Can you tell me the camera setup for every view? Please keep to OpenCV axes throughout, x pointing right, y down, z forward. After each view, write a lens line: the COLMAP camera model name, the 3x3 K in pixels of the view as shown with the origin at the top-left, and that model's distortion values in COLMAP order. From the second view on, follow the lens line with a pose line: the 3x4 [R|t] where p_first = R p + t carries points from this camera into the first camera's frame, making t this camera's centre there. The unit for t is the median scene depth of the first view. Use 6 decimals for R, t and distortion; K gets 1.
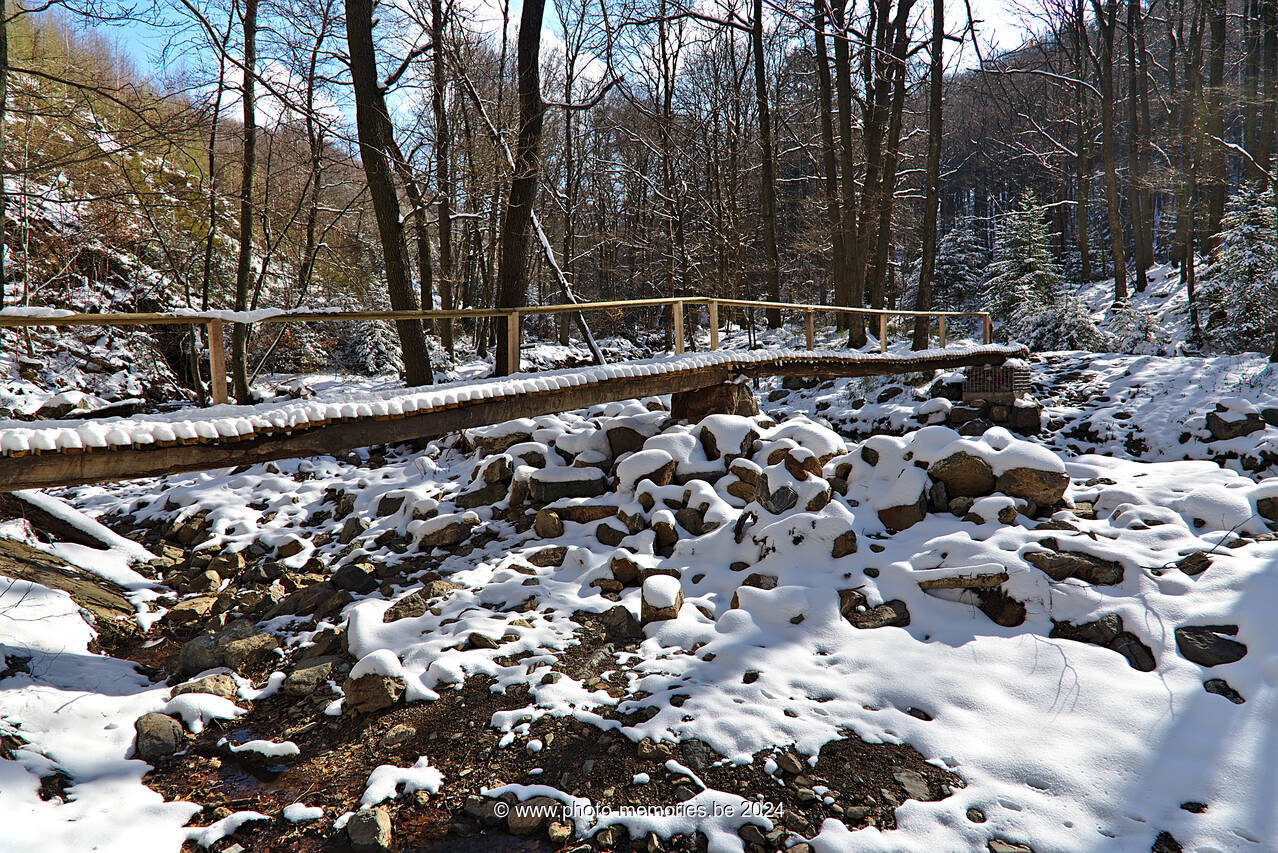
lens RADIAL K [[870.1, 0, 636.4], [0, 870.1, 427.2], [0, 0, 1]] dist [0.005454, -0.013882]
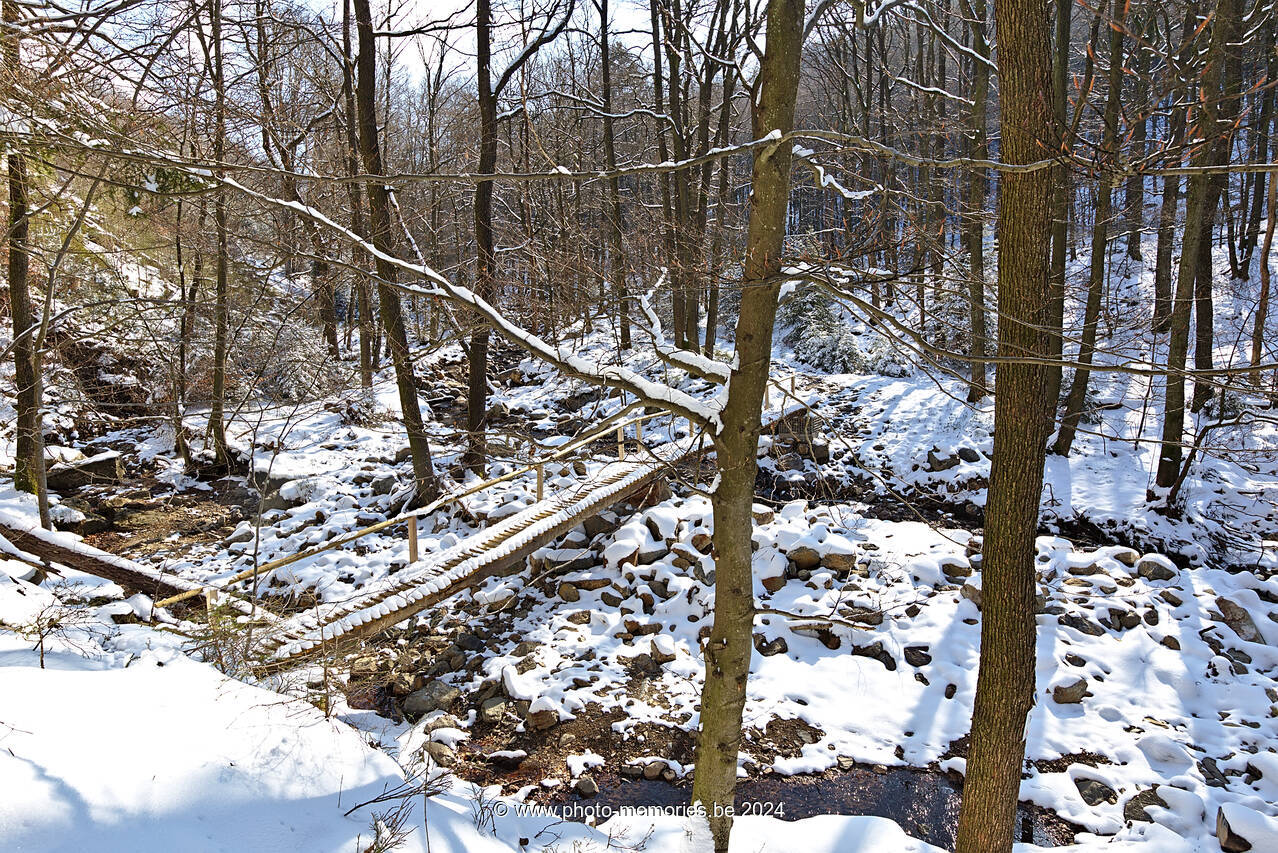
lens RADIAL K [[808.7, 0, 639.9], [0, 808.7, 424.8], [0, 0, 1]] dist [-0.019236, 0.000490]
pose [[0.974386, -0.040385, 0.221226, -0.409989], [0.024801, 0.997040, 0.072774, -0.436760], [-0.223510, -0.065423, 0.972503, -0.708538]]
